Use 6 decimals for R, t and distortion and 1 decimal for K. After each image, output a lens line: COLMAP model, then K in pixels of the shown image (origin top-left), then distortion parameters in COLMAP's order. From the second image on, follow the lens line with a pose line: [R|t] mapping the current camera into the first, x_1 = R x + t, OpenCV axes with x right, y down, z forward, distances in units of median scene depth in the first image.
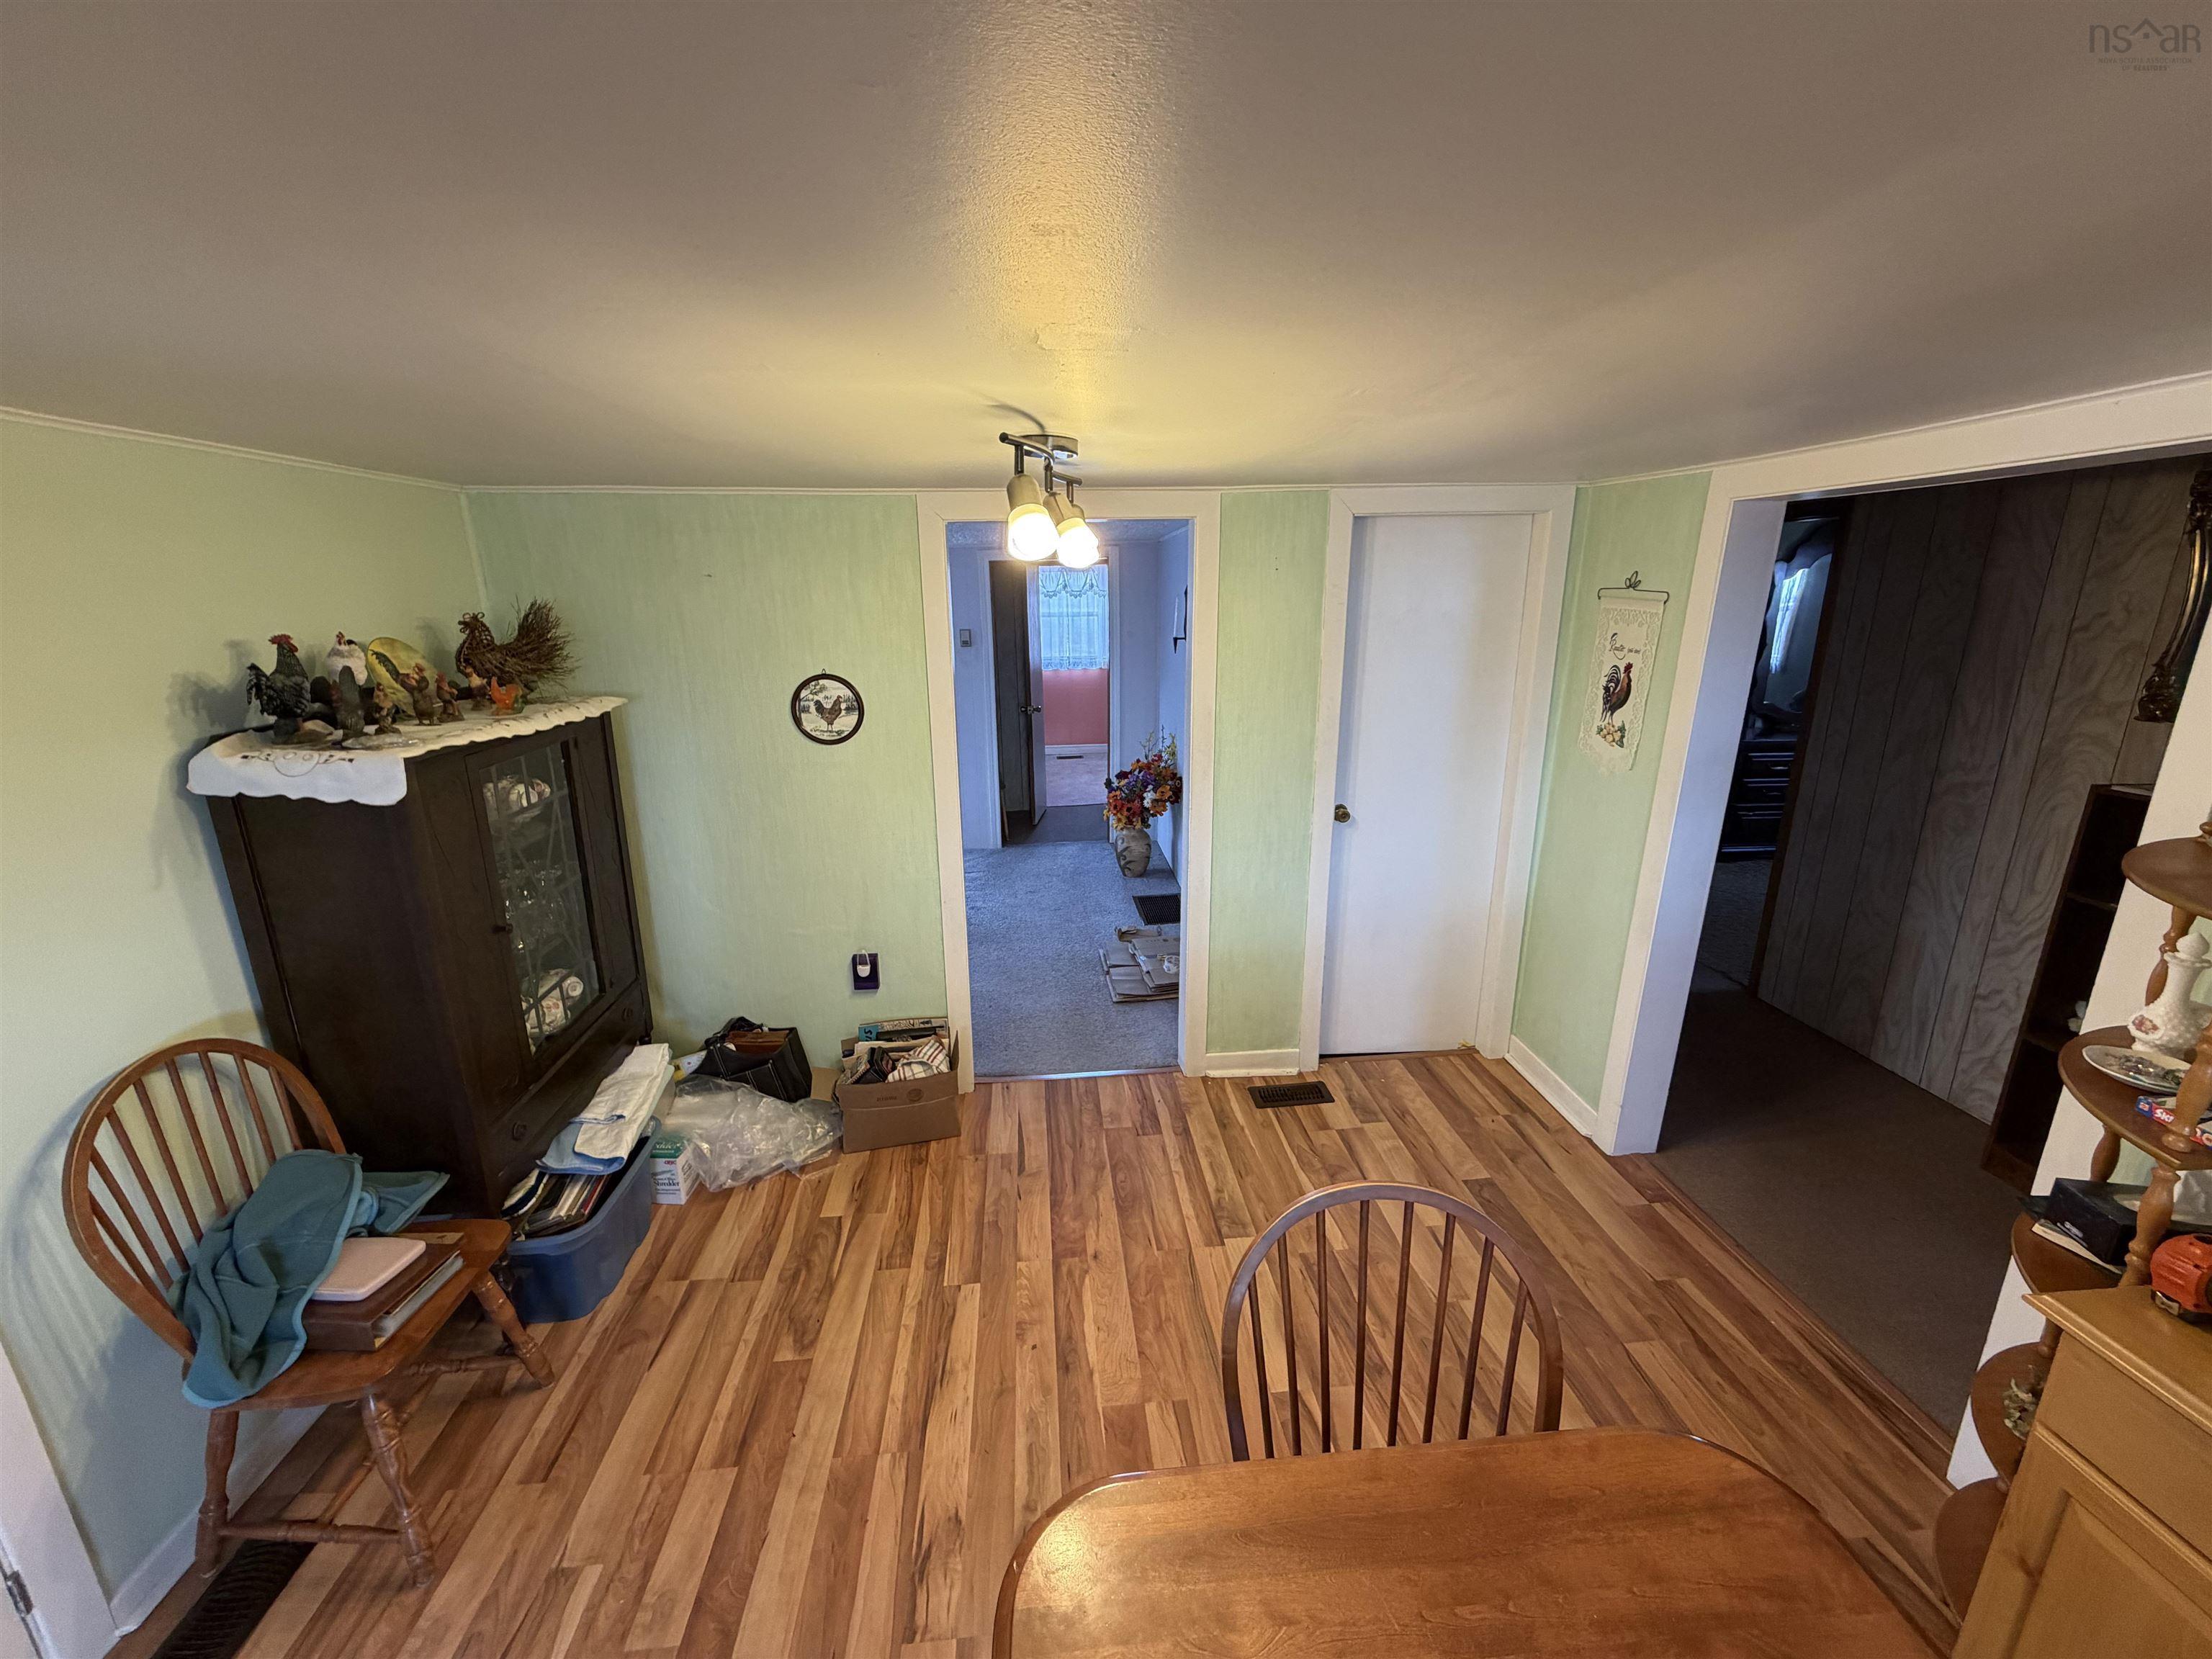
lens RADIAL K [[883.4, 0, 1101.7], [0, 883.4, 824.4], [0, 0, 1]] dist [0.001535, -0.000027]
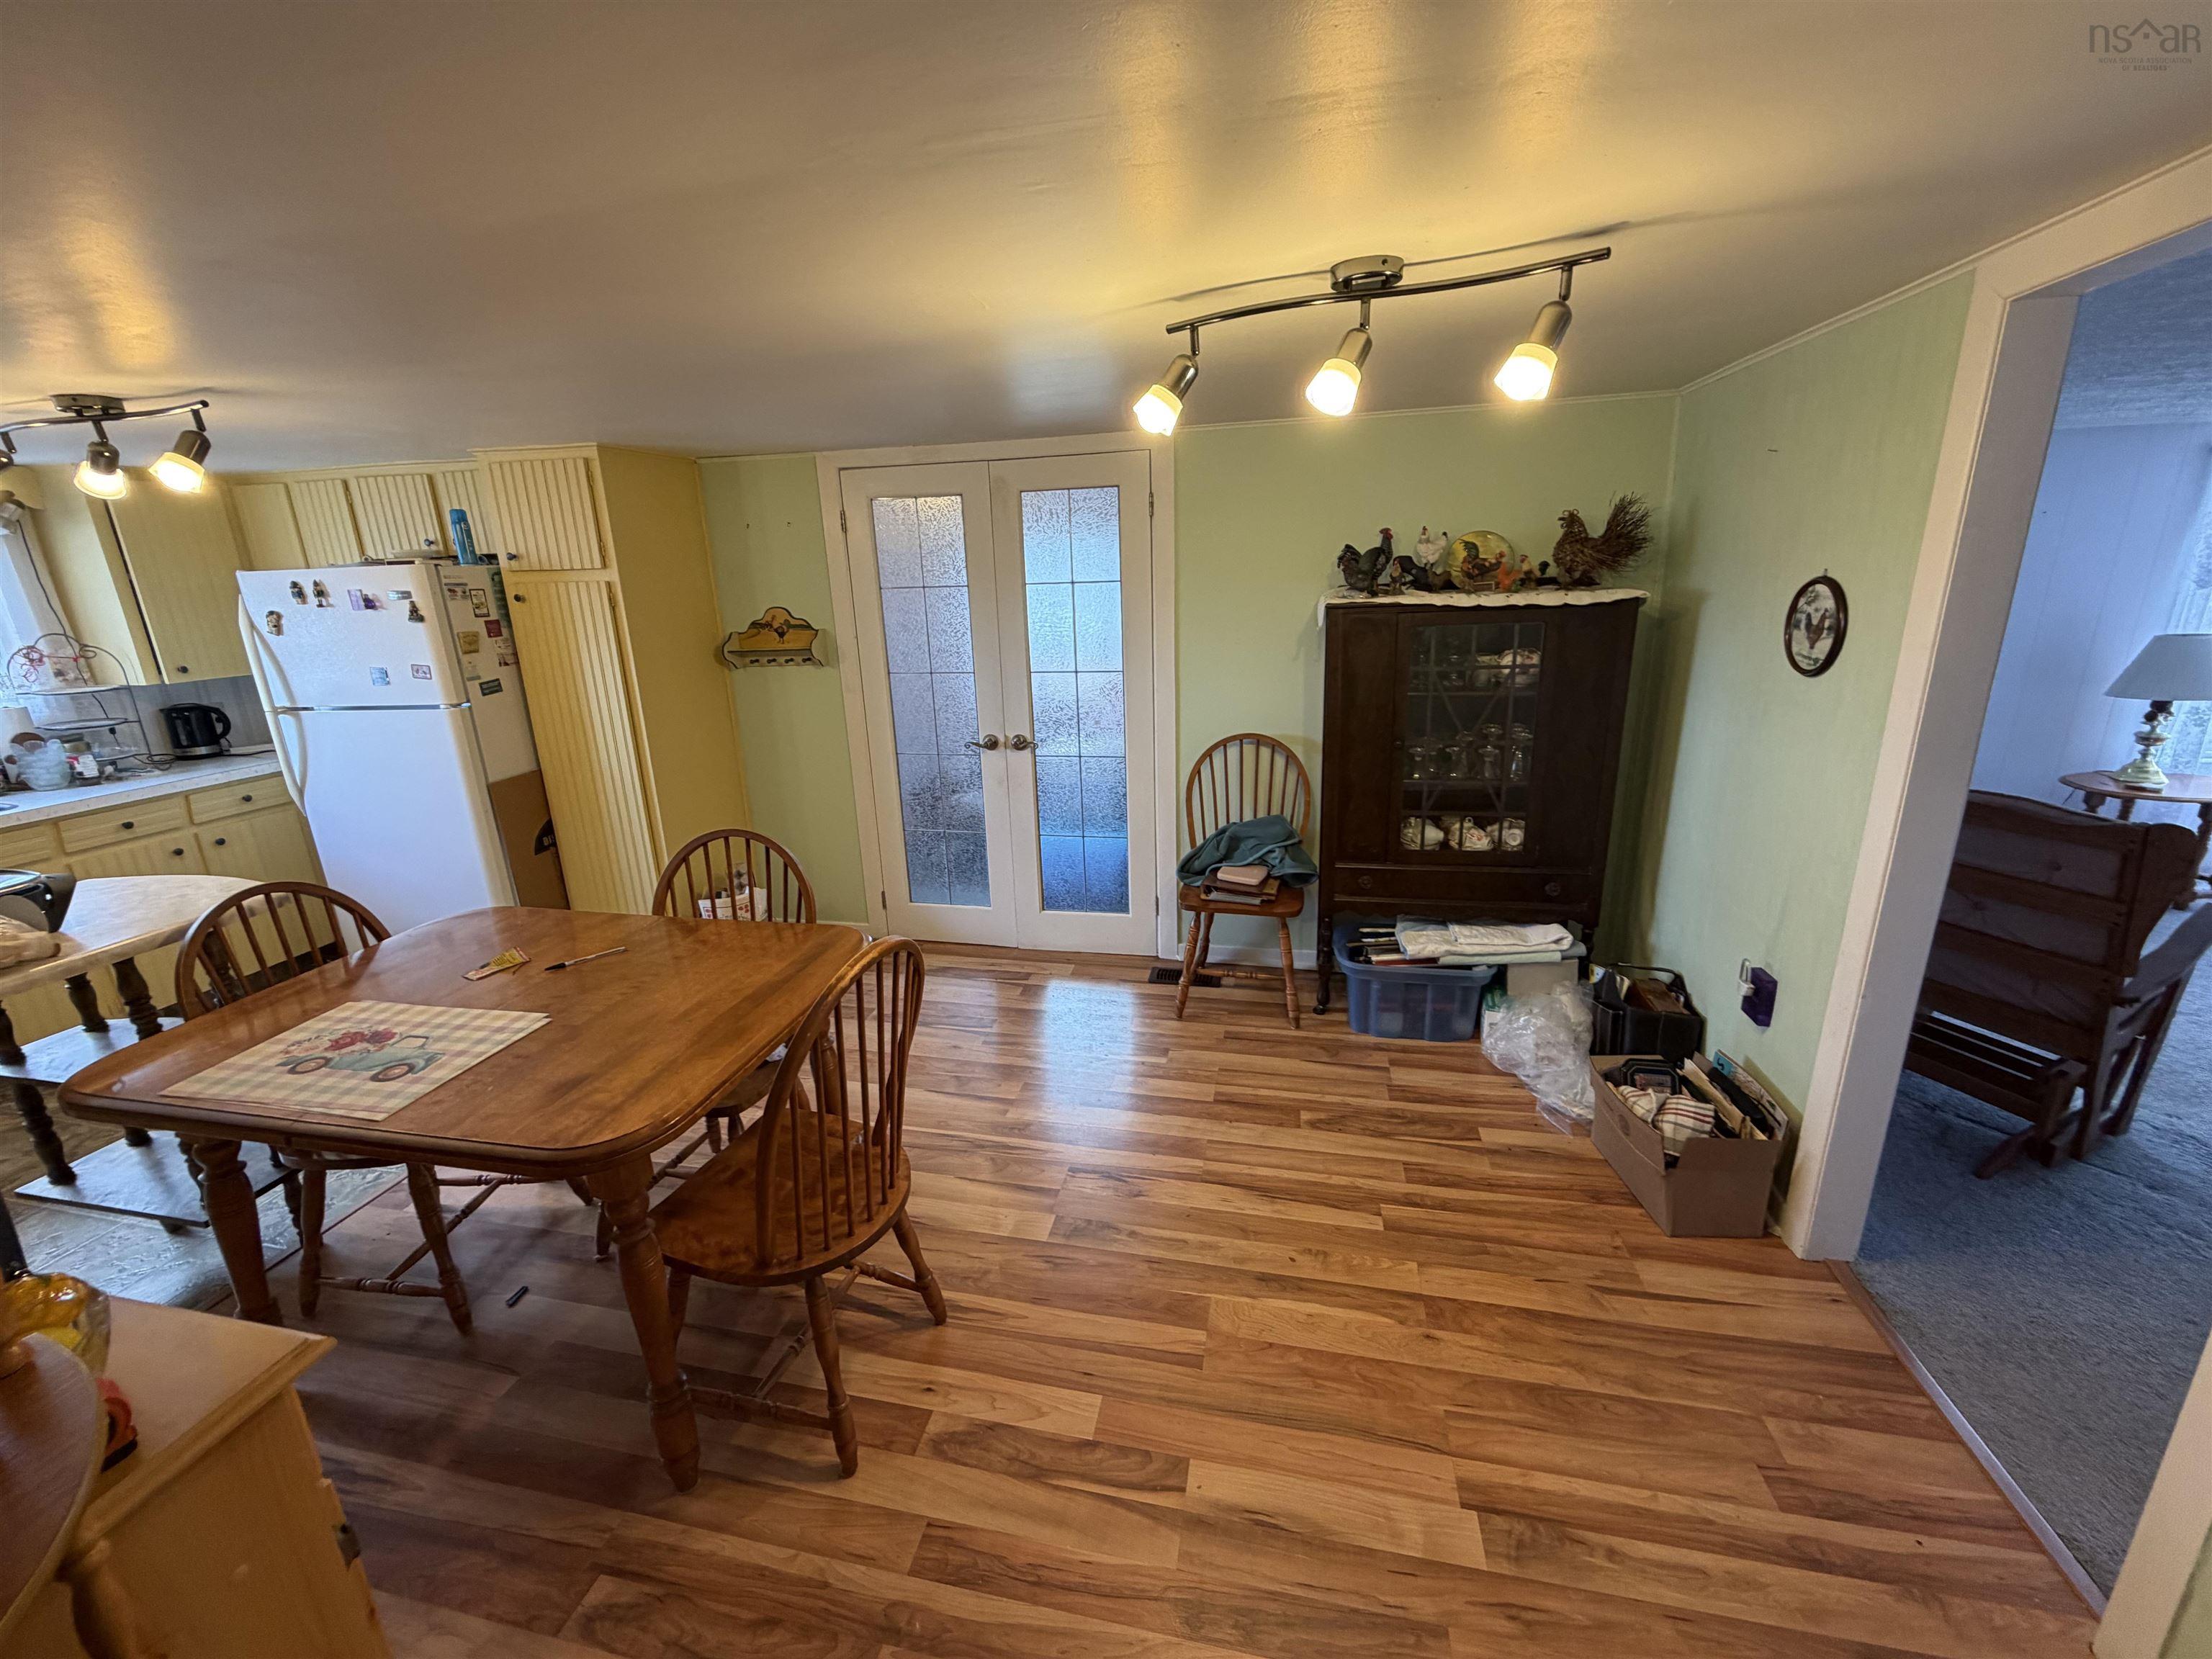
lens RADIAL K [[883.4, 0, 1098.8], [0, 883.4, 829.2], [0, 0, 1]] dist [0.001535, -0.000027]
pose [[-0.297124, 0.282761, -0.912011, 0.678429], [-0.212915, 0.911477, 0.351961, -0.130181], [0.930798, 0.298757, -0.210618, 0.783915]]
